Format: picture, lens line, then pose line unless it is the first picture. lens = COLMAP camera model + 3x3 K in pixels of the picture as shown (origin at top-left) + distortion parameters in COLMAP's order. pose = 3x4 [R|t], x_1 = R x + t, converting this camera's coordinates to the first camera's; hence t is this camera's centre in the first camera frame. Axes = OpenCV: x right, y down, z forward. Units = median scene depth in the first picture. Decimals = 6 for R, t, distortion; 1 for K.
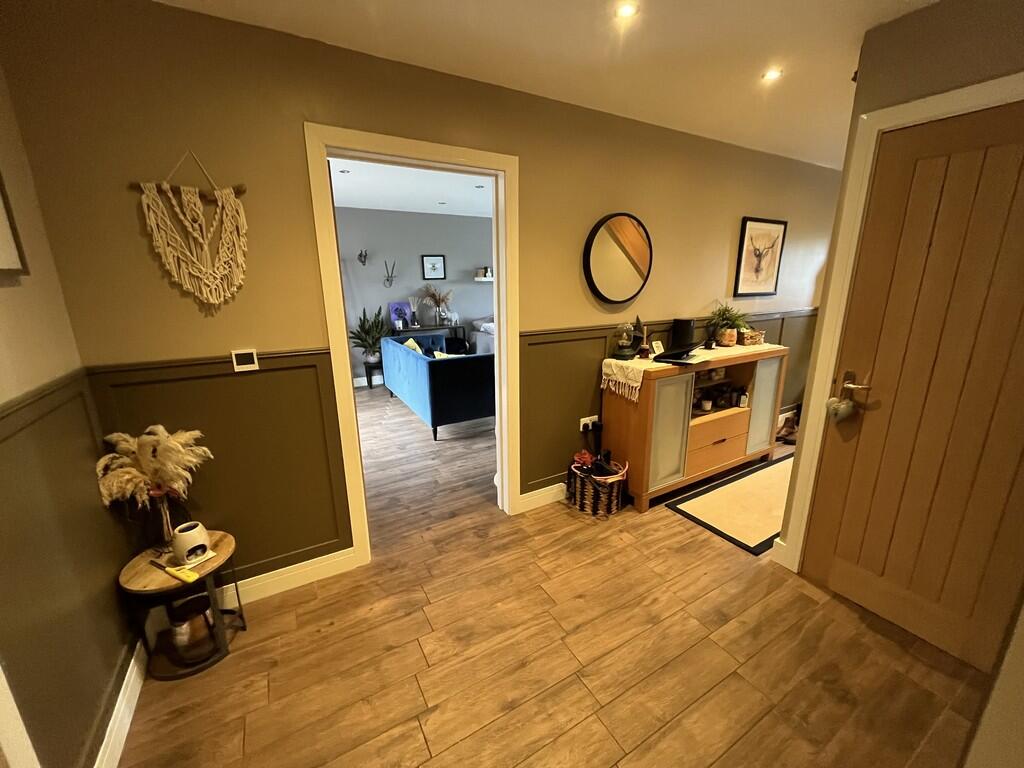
lens RADIAL K [[412.9, 0, 512.0], [0, 412.9, 384.0], [0, 0, 1]] dist [-0.000661, -0.000015]
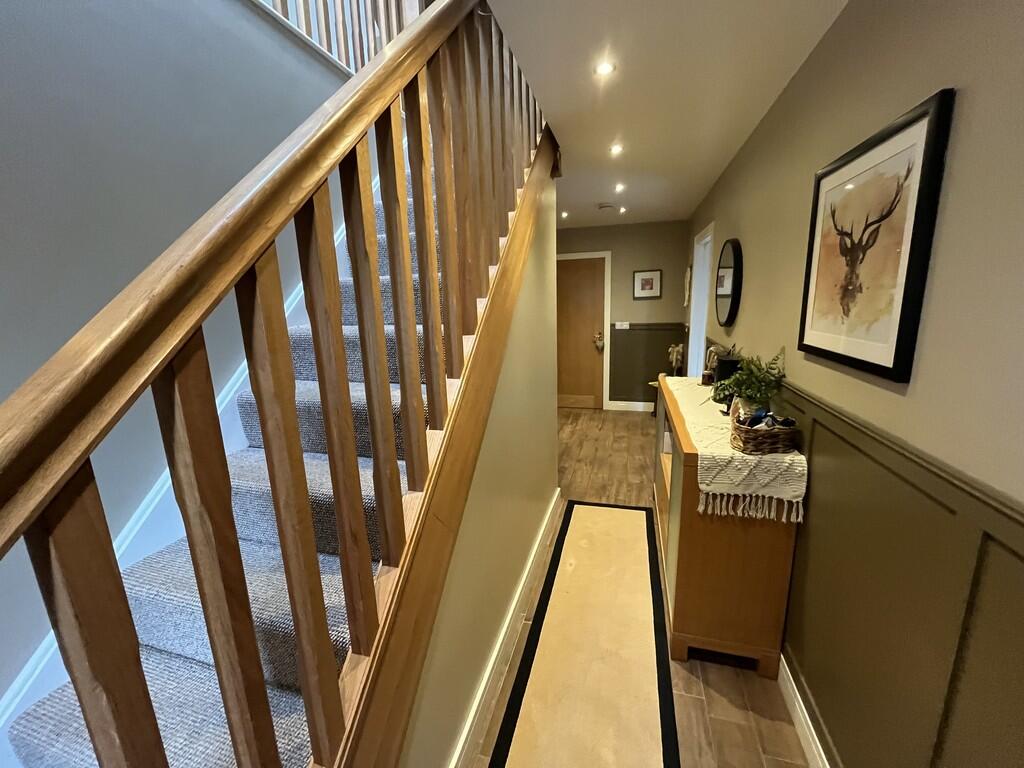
lens RADIAL K [[412.9, 0, 512.0], [0, 412.9, 384.0], [0, 0, 1]] dist [-0.000661, -0.000015]
pose [[-0.716646, 0.174565, -0.675237, 1.511775], [-0.133558, 0.915902, 0.378531, -0.428788], [0.684530, 0.361456, -0.633063, 1.513560]]
